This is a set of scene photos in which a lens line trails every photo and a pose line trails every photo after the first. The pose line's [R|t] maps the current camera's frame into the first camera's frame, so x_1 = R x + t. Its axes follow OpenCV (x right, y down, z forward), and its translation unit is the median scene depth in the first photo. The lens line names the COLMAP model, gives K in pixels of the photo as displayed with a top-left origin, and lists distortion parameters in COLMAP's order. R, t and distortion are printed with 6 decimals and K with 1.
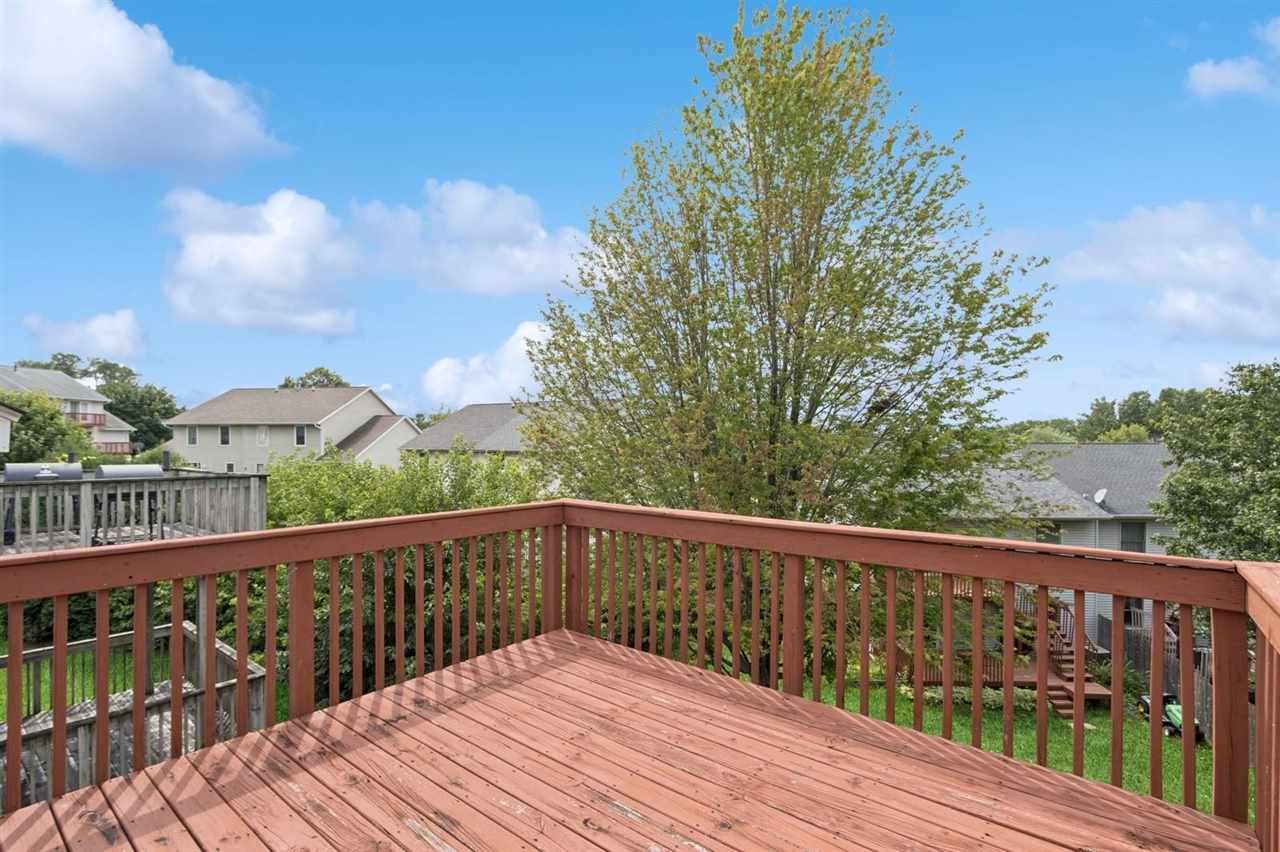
lens RADIAL K [[605.0, 0, 655.9], [0, 605.0, 428.9], [0, 0, 1]] dist [-0.000448, 0.000100]
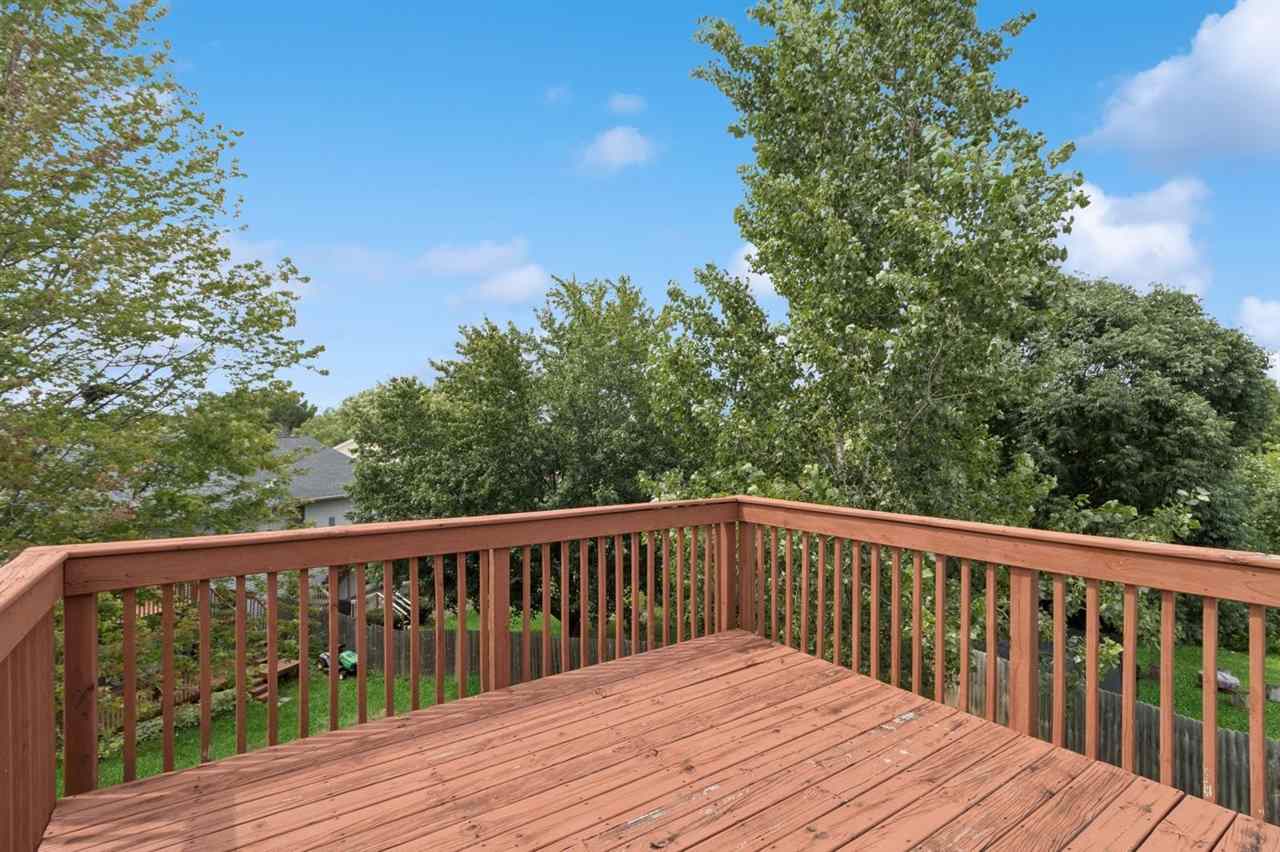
lens RADIAL K [[605.0, 0, 655.9], [0, 605.0, 428.9], [0, 0, 1]] dist [-0.000448, 0.000100]
pose [[0.272166, 0.002409, 0.962247, -0.124306], [-0.019375, 0.999808, 0.002977, 0.002157], [-0.962055, -0.019454, 0.272161, 0.095576]]
